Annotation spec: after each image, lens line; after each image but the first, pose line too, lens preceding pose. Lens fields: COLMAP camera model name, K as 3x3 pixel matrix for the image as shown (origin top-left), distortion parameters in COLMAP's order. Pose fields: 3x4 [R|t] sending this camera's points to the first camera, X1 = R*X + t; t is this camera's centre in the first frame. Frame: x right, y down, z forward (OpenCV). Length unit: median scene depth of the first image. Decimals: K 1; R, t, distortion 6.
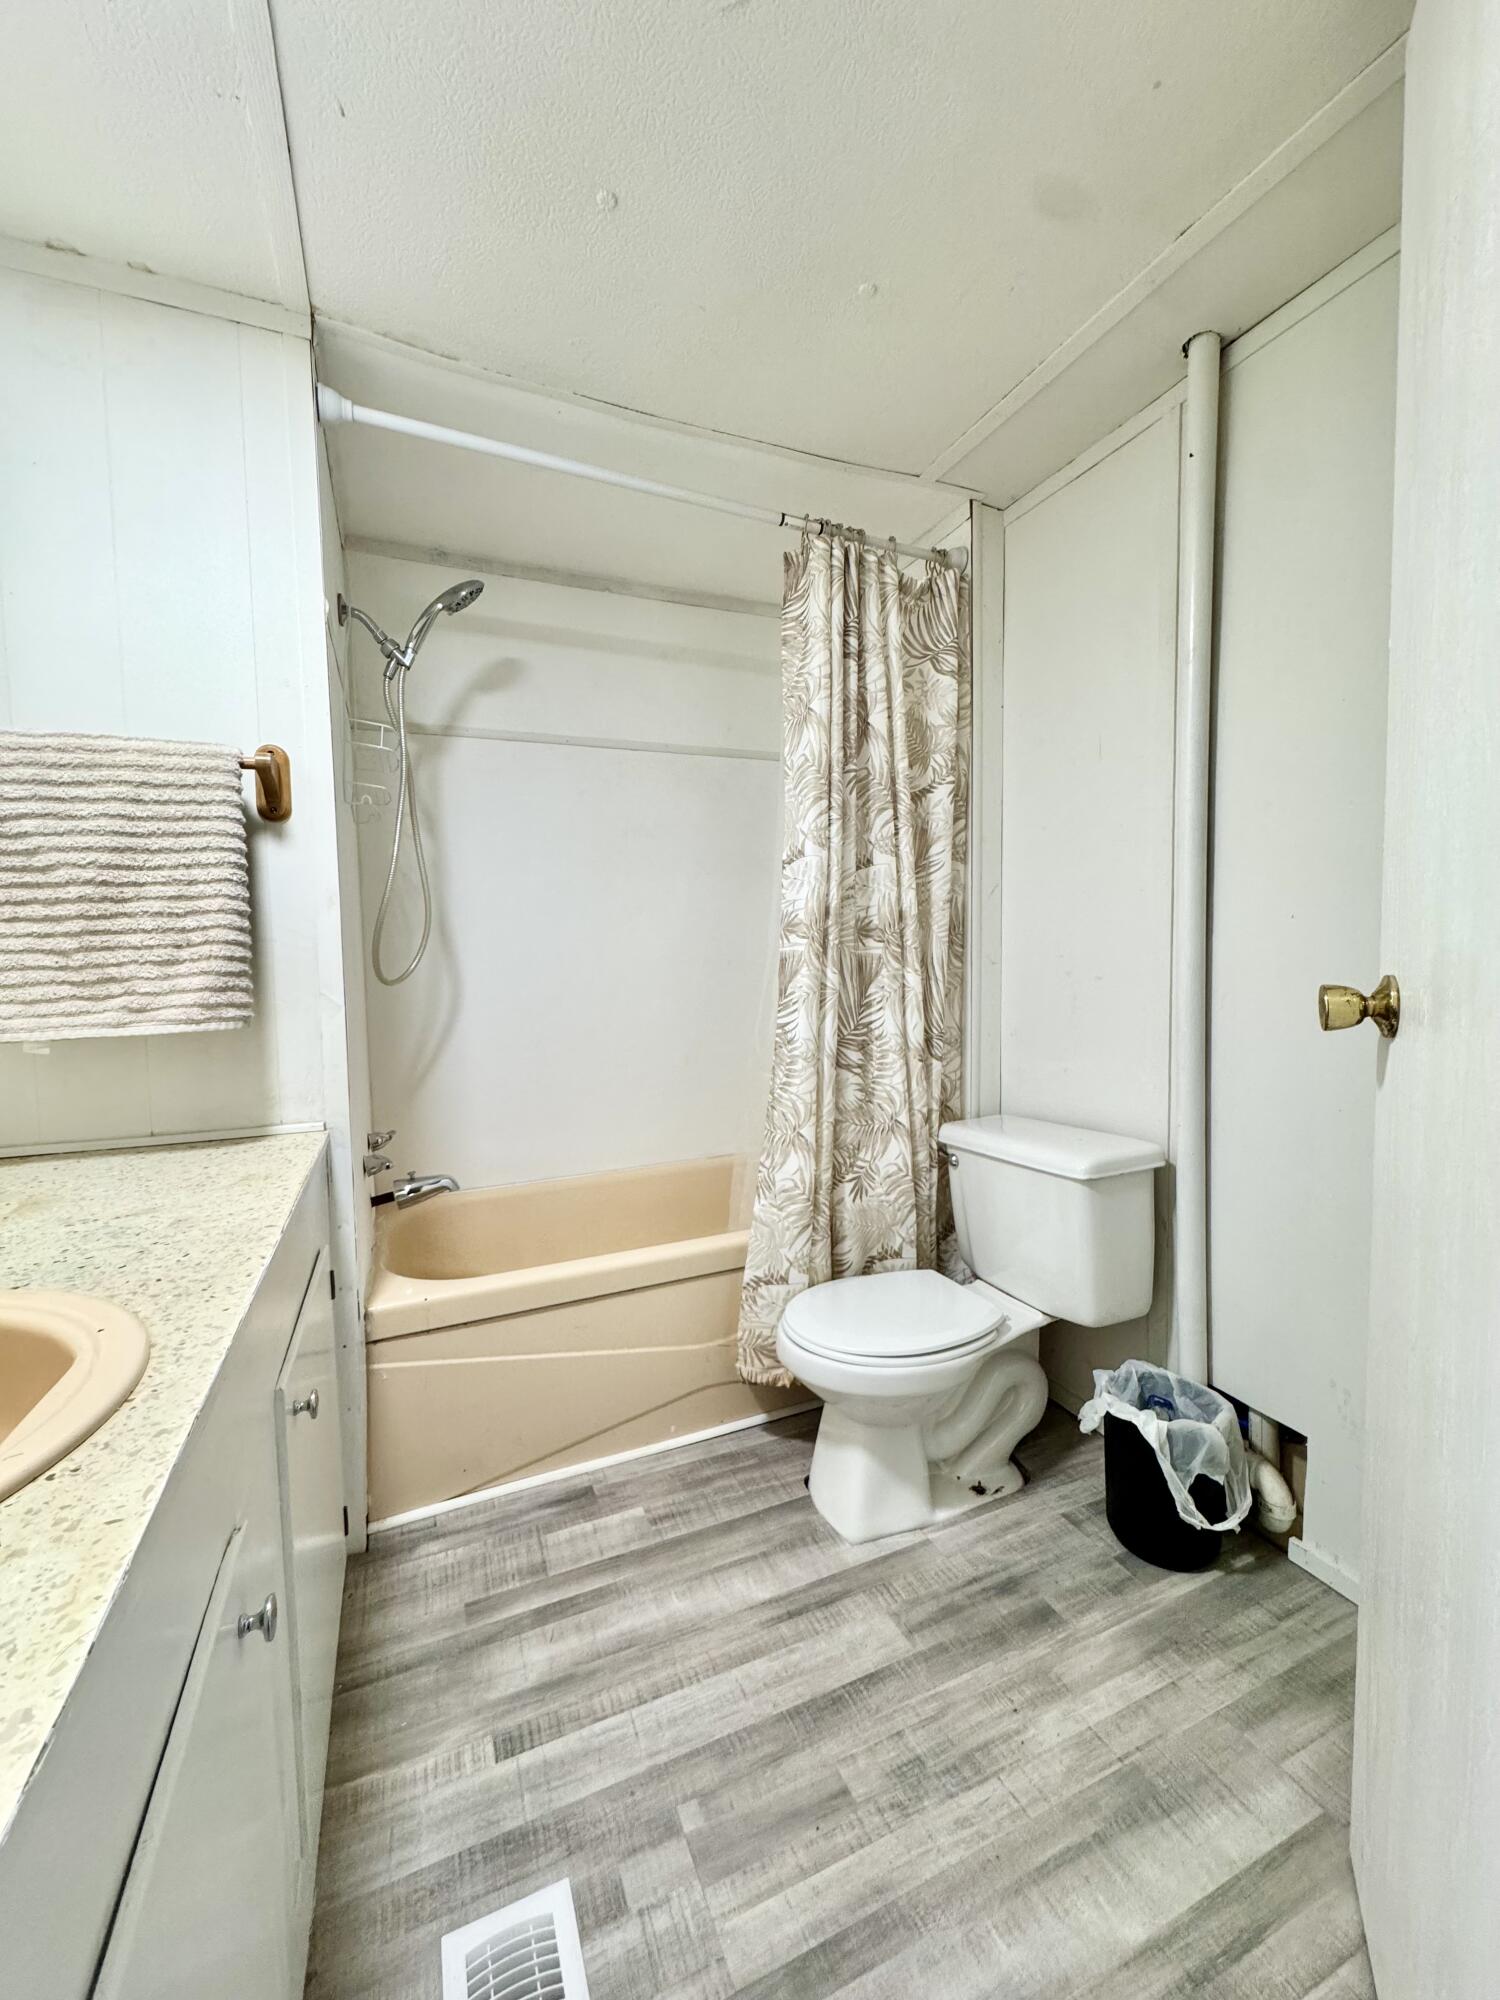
lens RADIAL K [[794.0, 0, 752.6], [0, 794.0, 1001.1], [0, 0, 1]] dist [-0.005518, 0.000603]
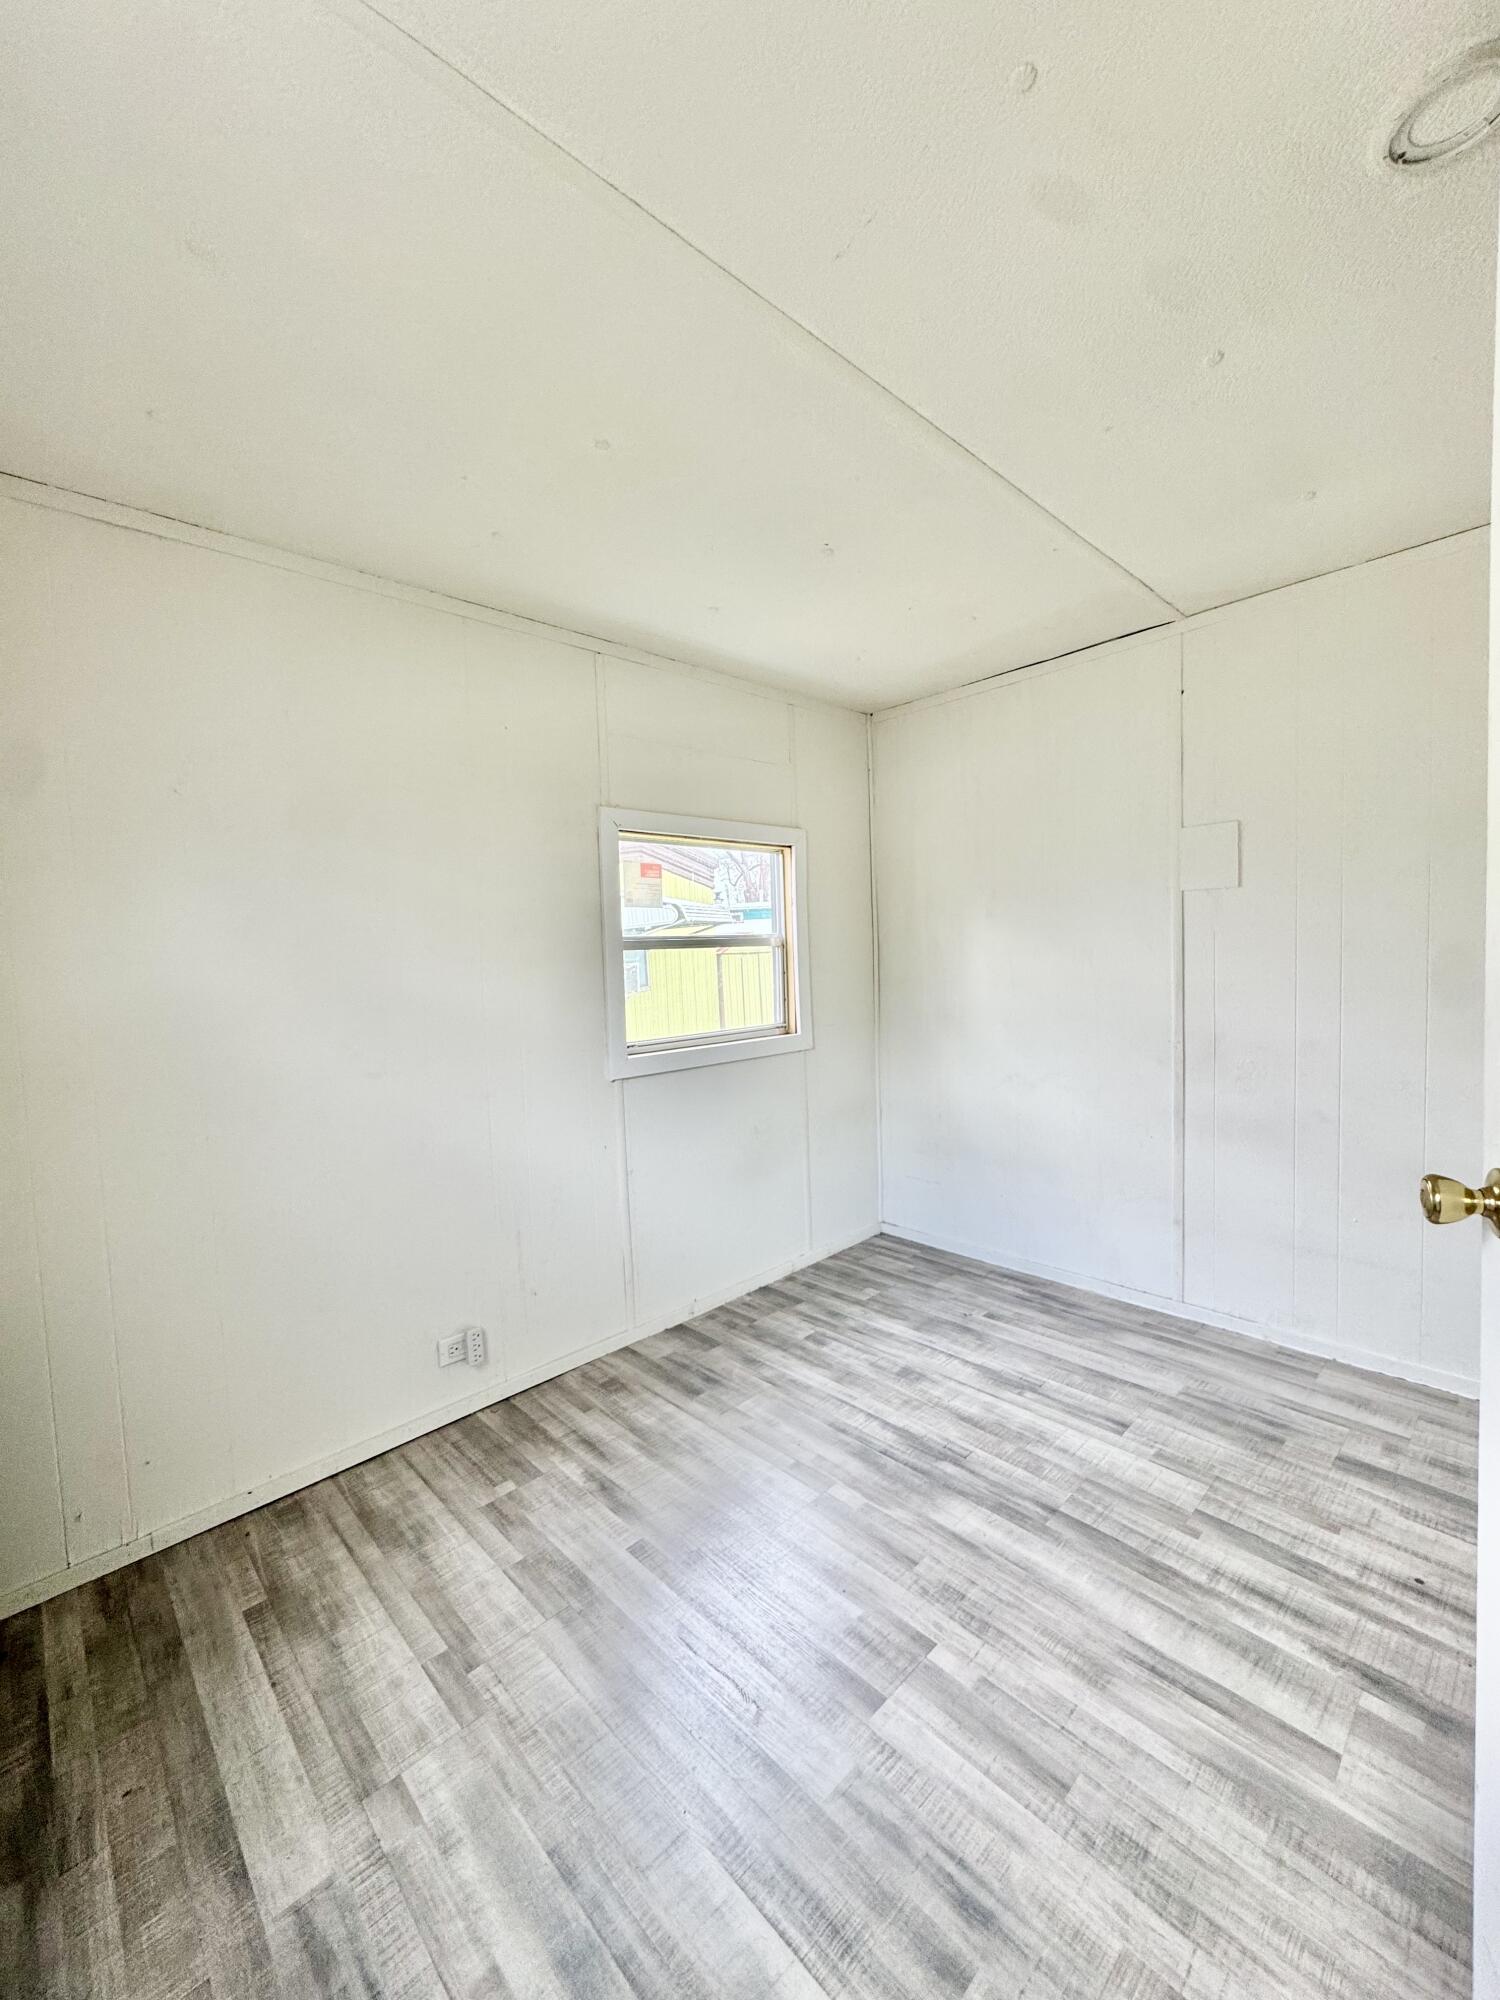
lens RADIAL K [[794.0, 0, 753.9], [0, 794.0, 997.1], [0, 0, 1]] dist [-0.005518, 0.000603]
pose [[0.343448, 0.060140, -0.937244, 0.670980], [-0.025667, 0.998176, 0.054645, -0.133959], [0.938821, 0.005288, 0.344365, 0.580038]]
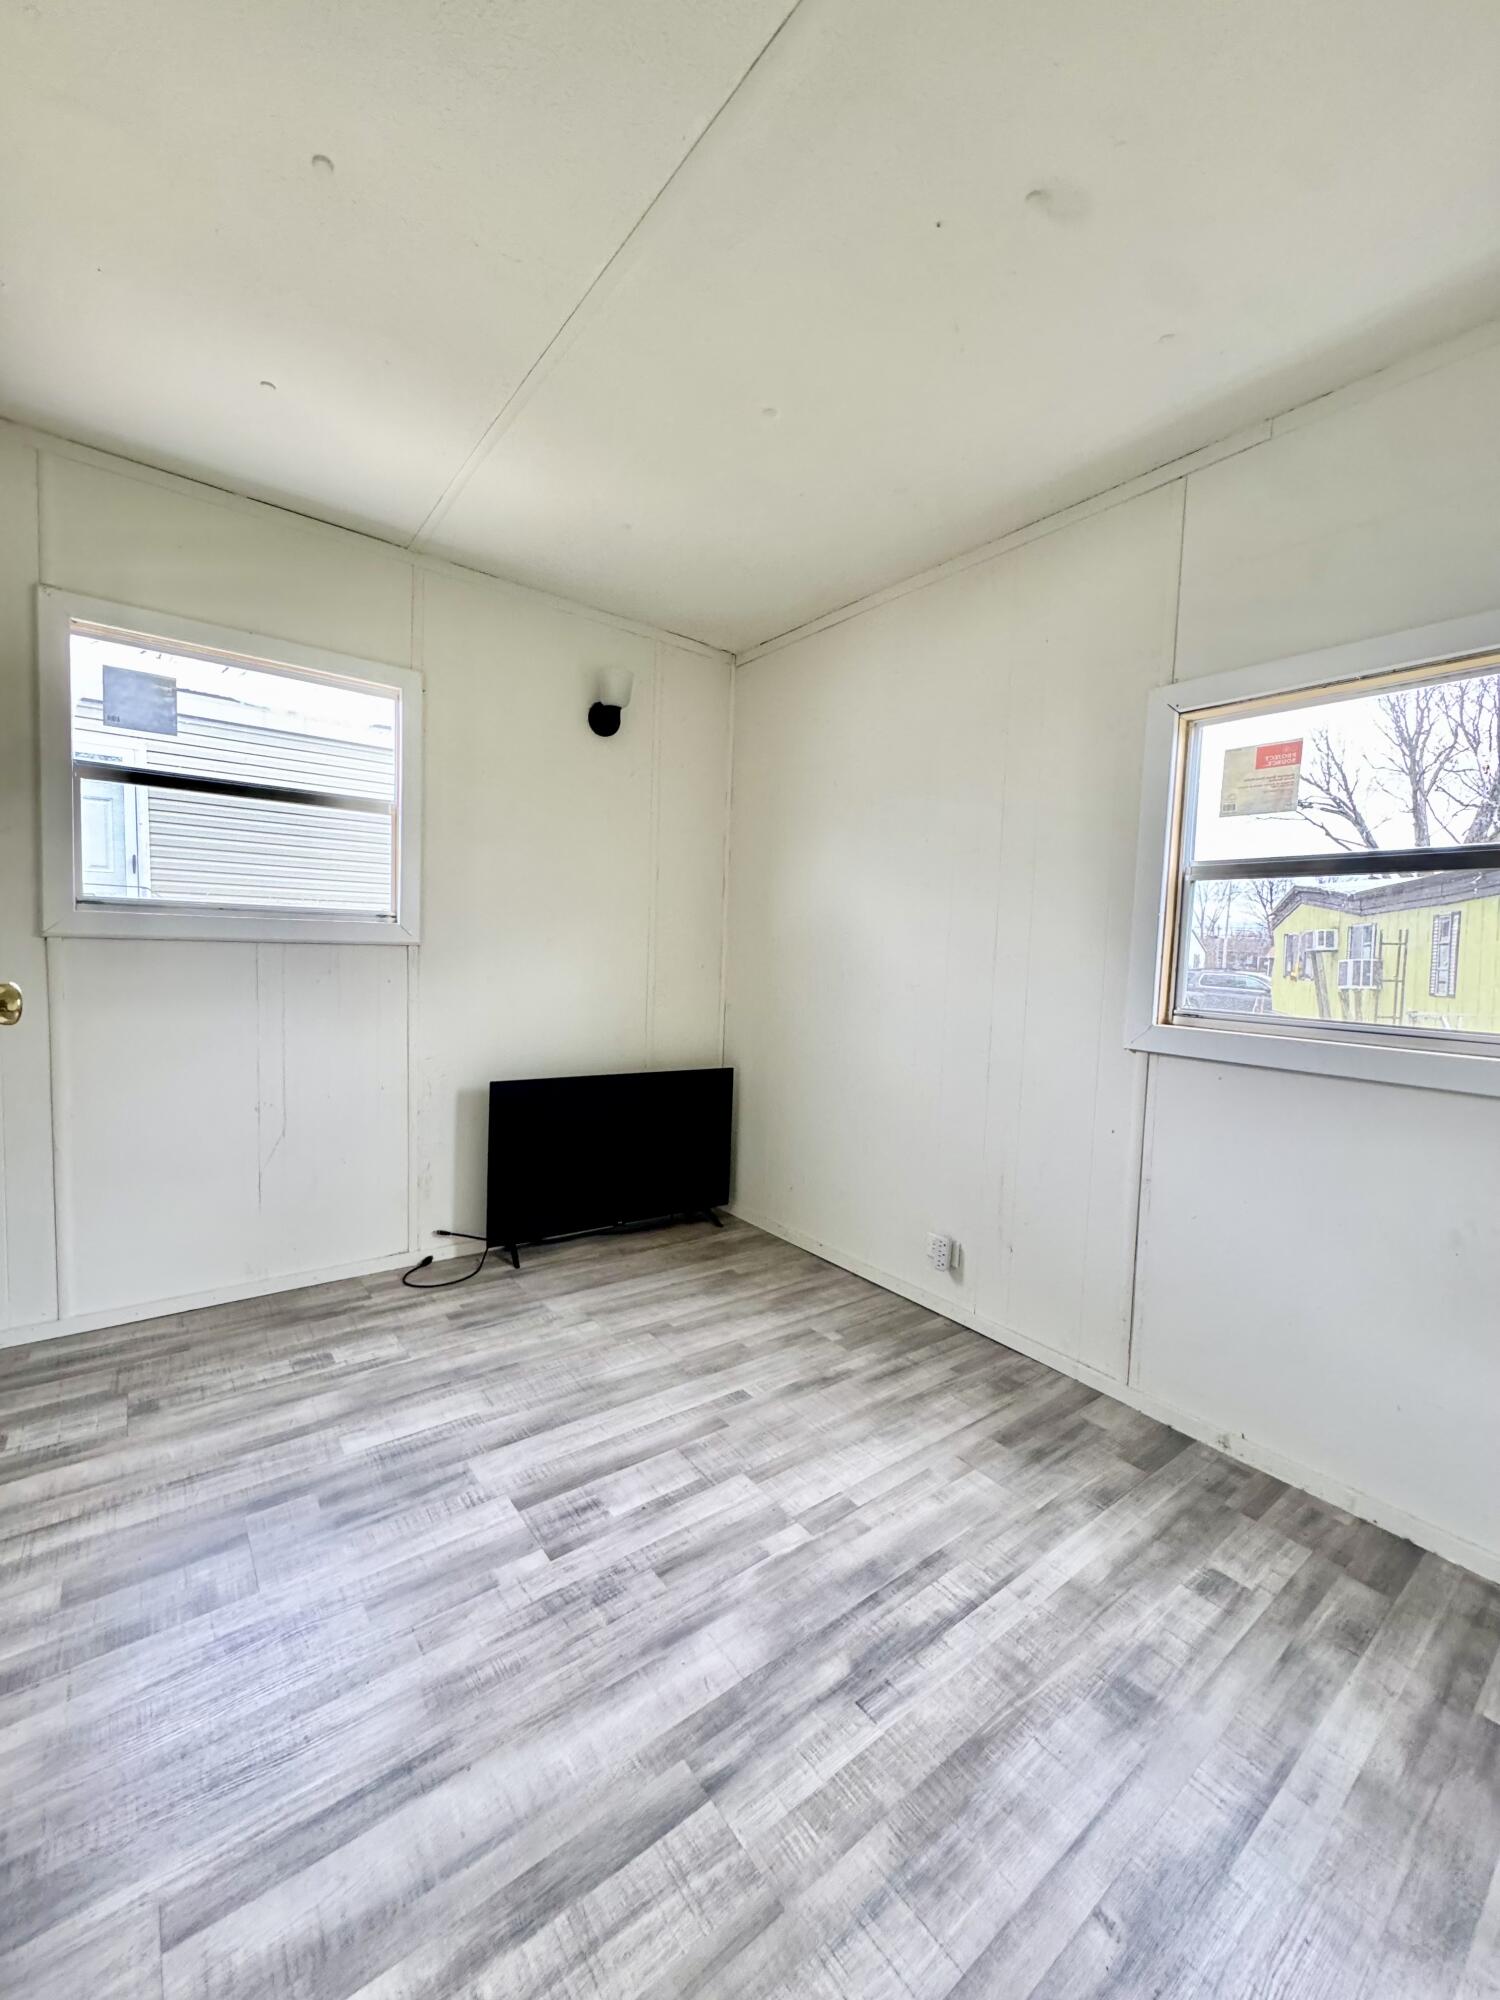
lens RADIAL K [[794.0, 0, 752.1], [0, 794.0, 998.5], [0, 0, 1]] dist [-0.005518, 0.000603]
pose [[-0.967641, -0.002126, -0.252320, -0.064885], [-0.035210, 0.991319, 0.126676, -0.083458], [0.249861, 0.131462, -0.959316, 1.923212]]
